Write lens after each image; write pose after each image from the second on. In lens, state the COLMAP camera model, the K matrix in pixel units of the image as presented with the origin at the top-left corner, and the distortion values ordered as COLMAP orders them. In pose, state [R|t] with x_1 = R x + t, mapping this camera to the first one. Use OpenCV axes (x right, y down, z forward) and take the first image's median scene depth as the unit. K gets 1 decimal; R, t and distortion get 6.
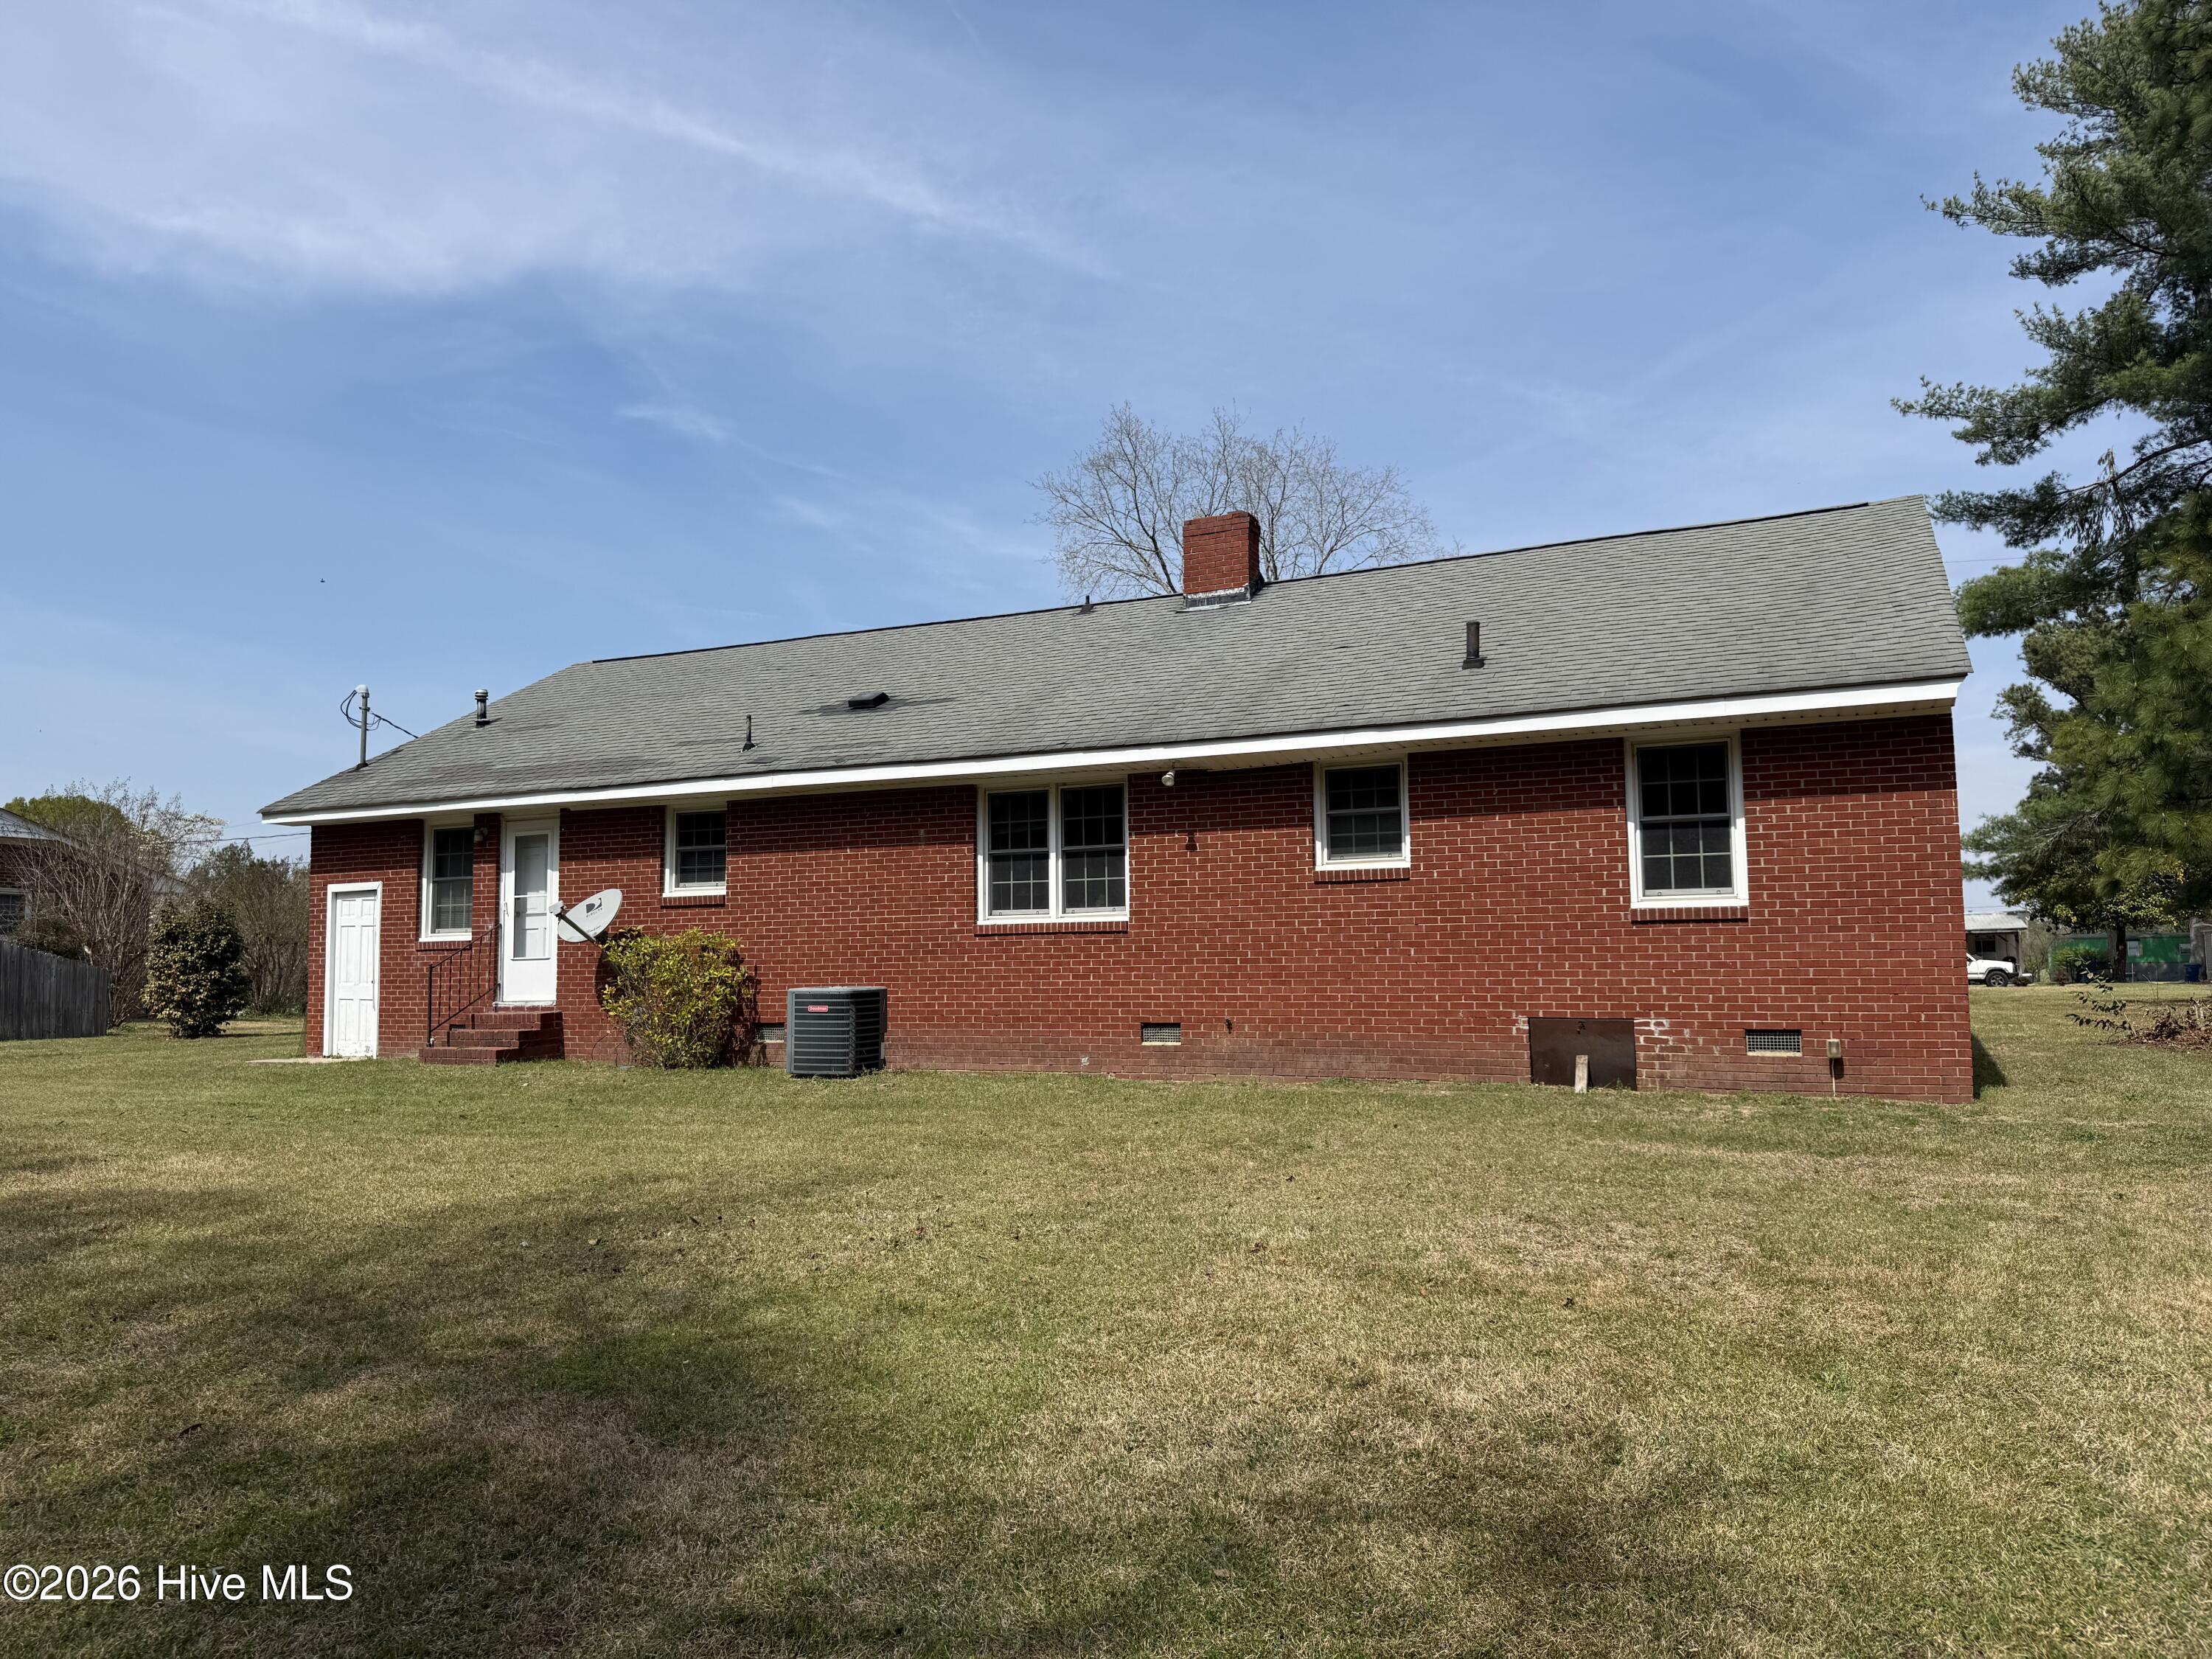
lens RADIAL K [[1566.0, 0, 1043.6], [0, 1566.0, 833.3], [0, 0, 1]] dist [0.079938, -0.097403]
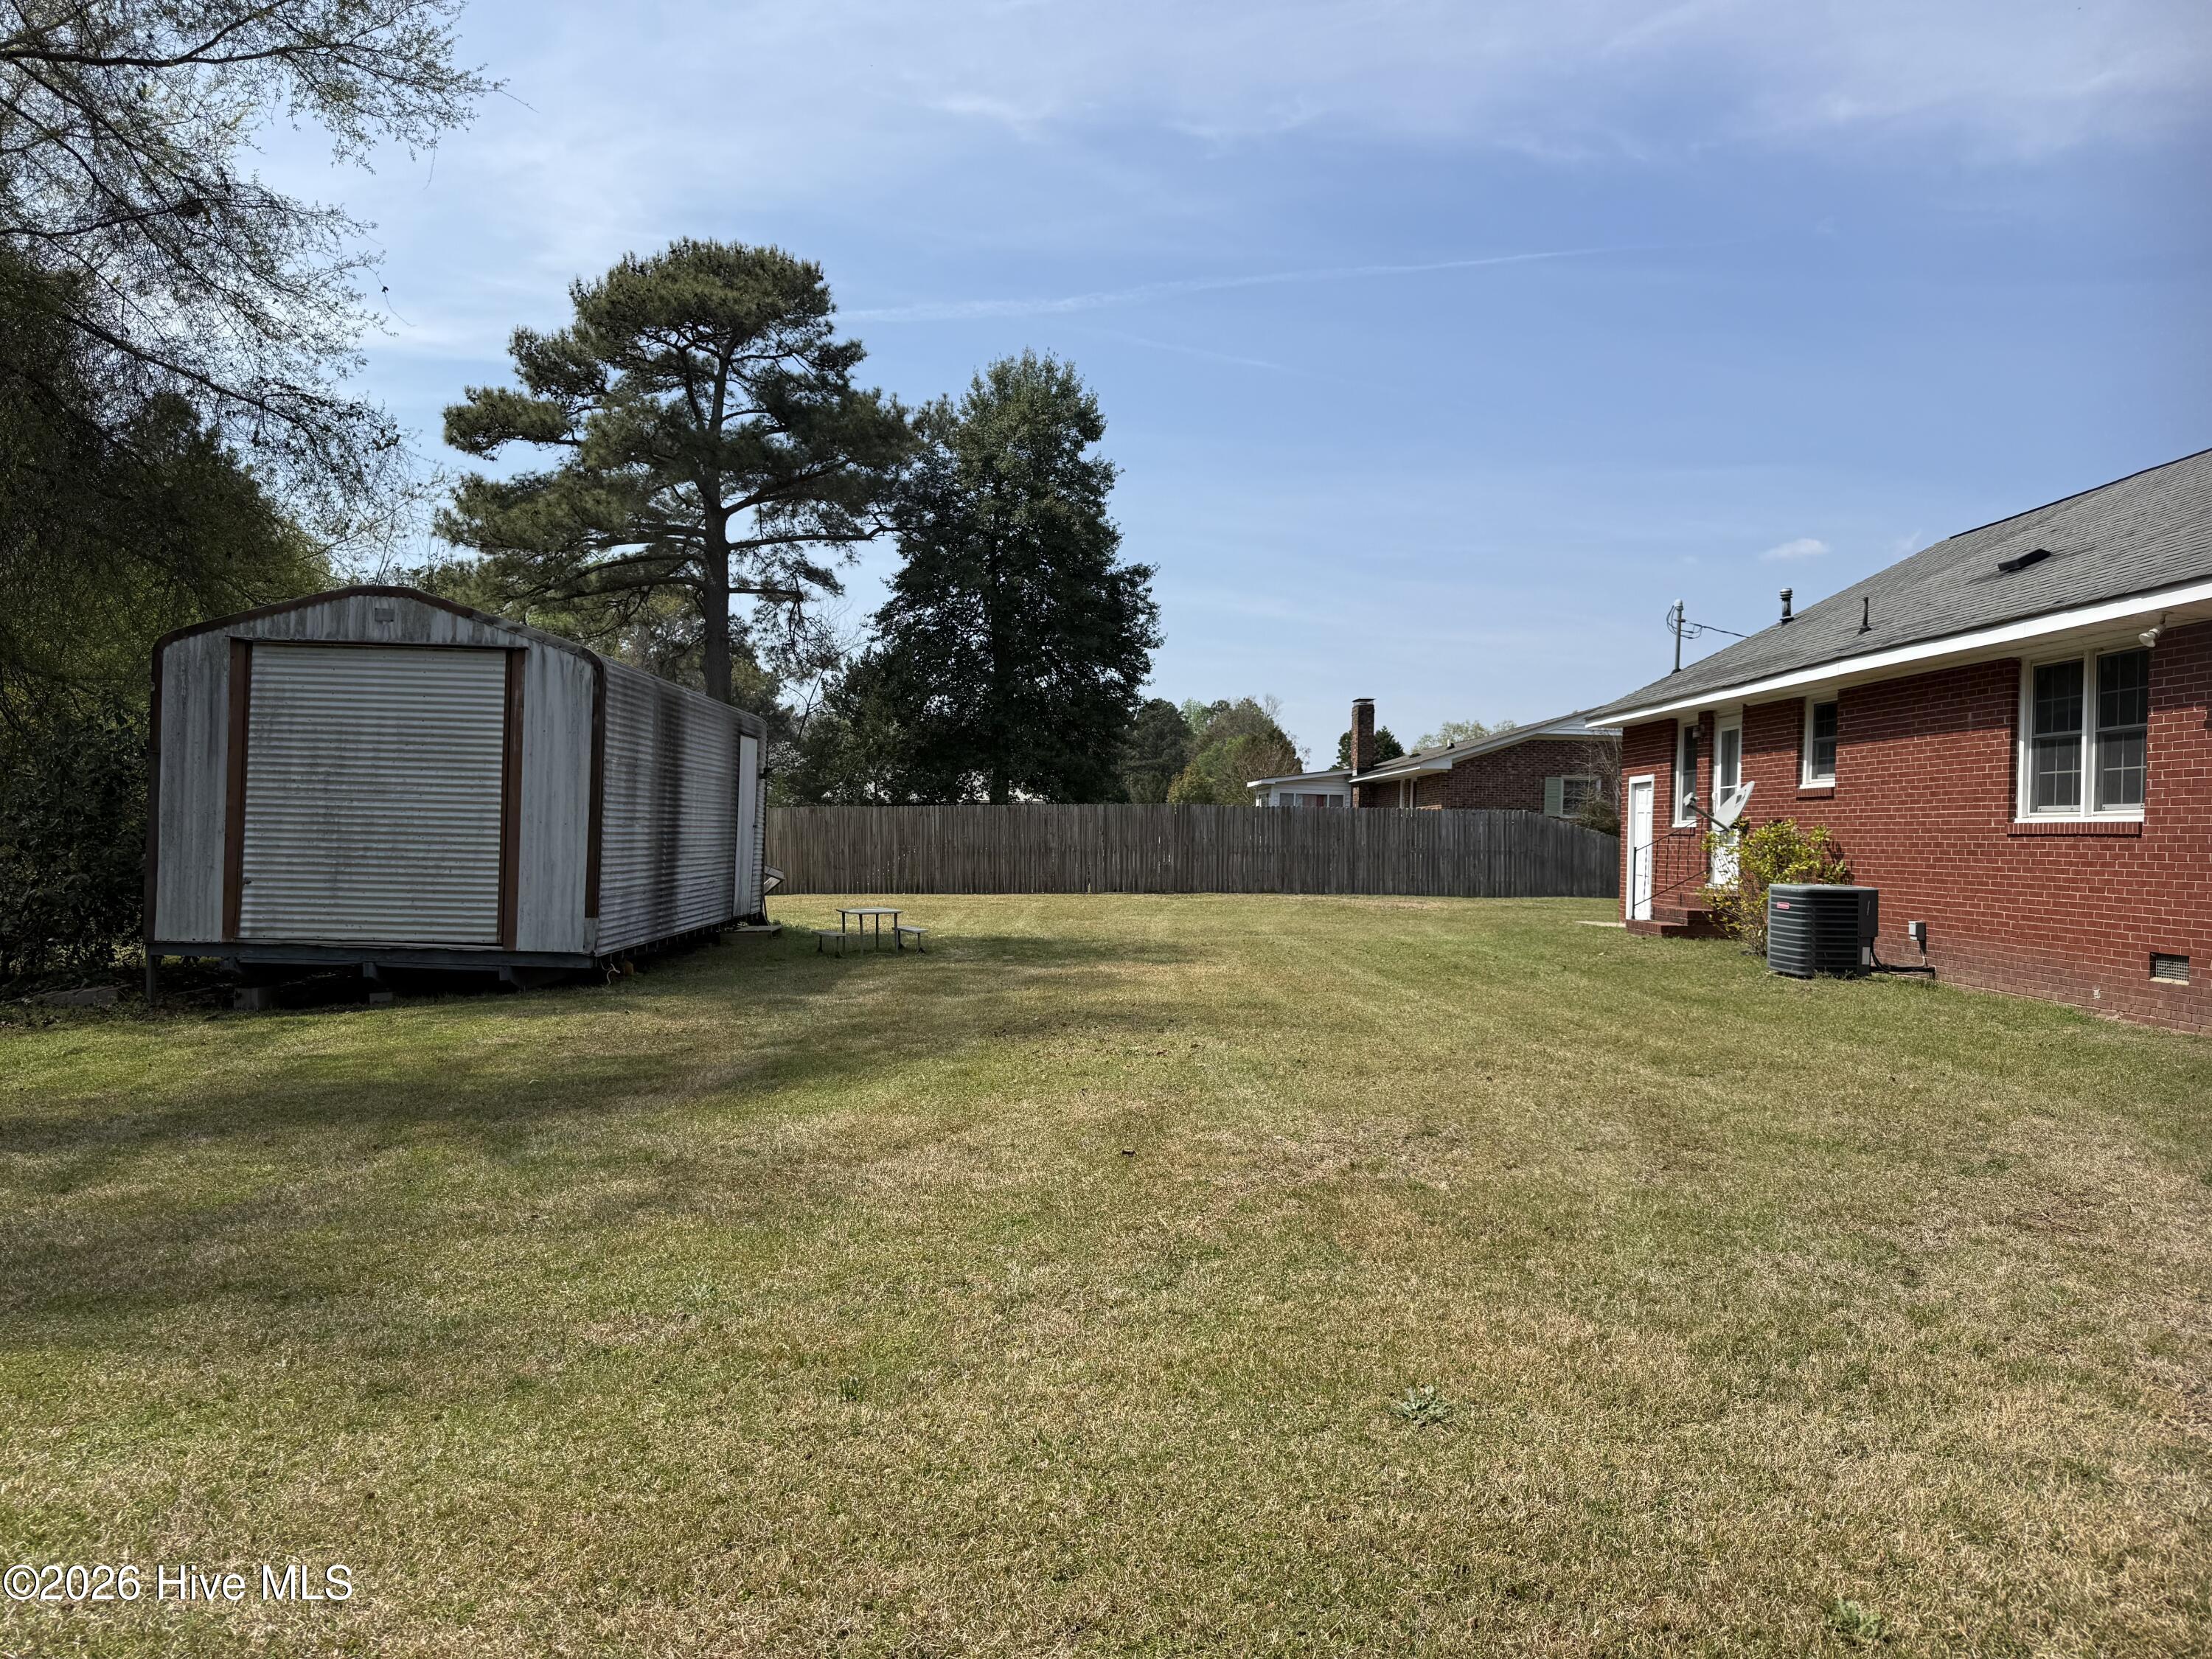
lens RADIAL K [[1566.0, 0, 1131.9], [0, 1566.0, 823.4], [0, 0, 1]] dist [0.079938, -0.097403]
pose [[0.407478, 0.016727, -0.913062, 0.544324], [0.048913, 0.997997, 0.040112, 0.000973], [0.911904, -0.061006, 0.405843, 0.214642]]
